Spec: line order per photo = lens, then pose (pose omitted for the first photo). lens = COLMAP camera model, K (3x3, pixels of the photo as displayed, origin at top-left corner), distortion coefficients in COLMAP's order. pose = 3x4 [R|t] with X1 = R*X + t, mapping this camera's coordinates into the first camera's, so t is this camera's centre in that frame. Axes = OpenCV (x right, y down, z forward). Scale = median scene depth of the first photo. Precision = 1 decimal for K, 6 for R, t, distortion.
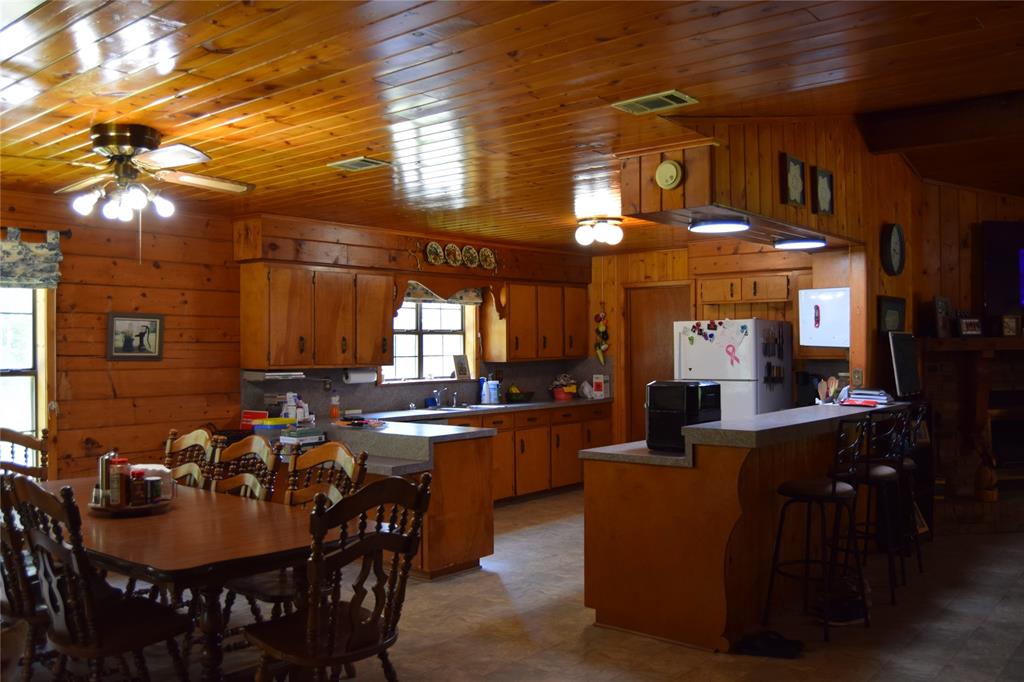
lens RADIAL K [[889.9, 0, 520.6], [0, 889.9, 345.1], [0, 0, 1]] dist [-0.085594, 0.038321]
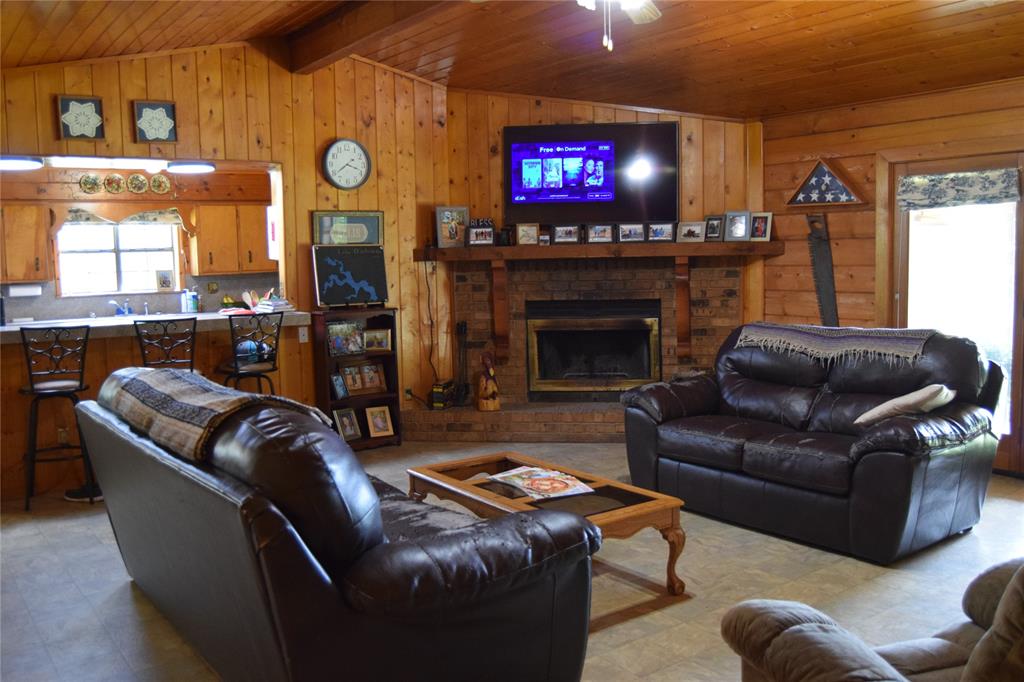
lens RADIAL K [[889.9, 0, 523.0], [0, 889.9, 339.8], [0, 0, 1]] dist [-0.085594, 0.038321]
pose [[0.969461, 0.007694, -0.245123, 0.777128], [0.016335, 0.995262, 0.095846, 0.000191], [0.244699, -0.096923, 0.964743, 0.024226]]
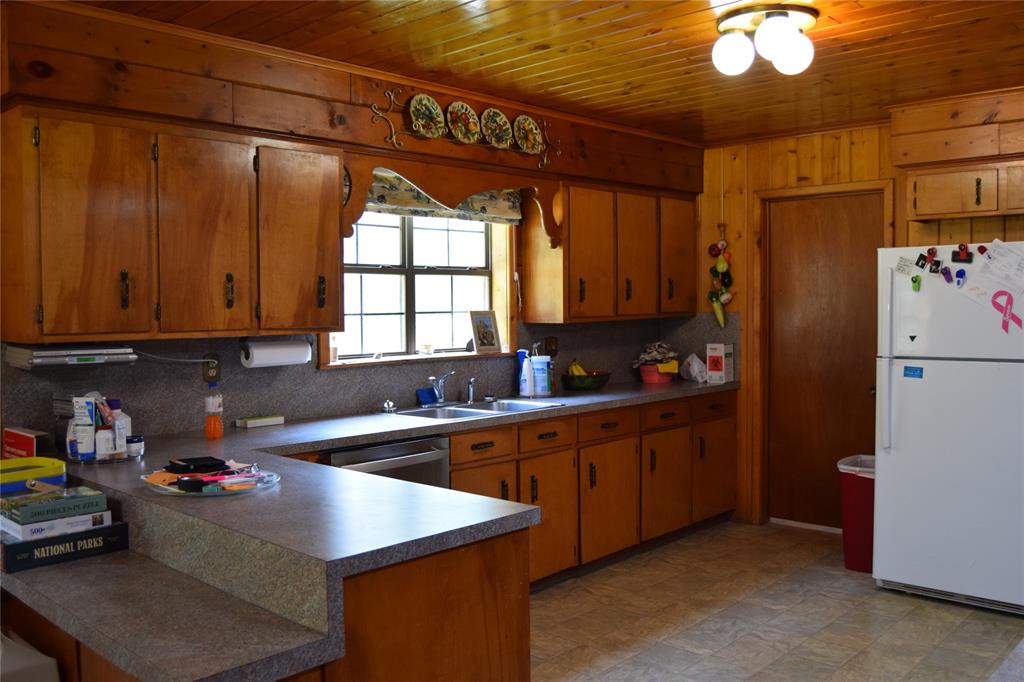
lens RADIAL K [[889.9, 0, 524.0], [0, 889.9, 347.5], [0, 0, 1]] dist [-0.085594, 0.038321]
pose [[0.998338, 0.001614, -0.057606, -0.009857], [0.001352, 0.998677, 0.051413, 0.006226], [0.057612, -0.051405, 0.997015, 0.511029]]
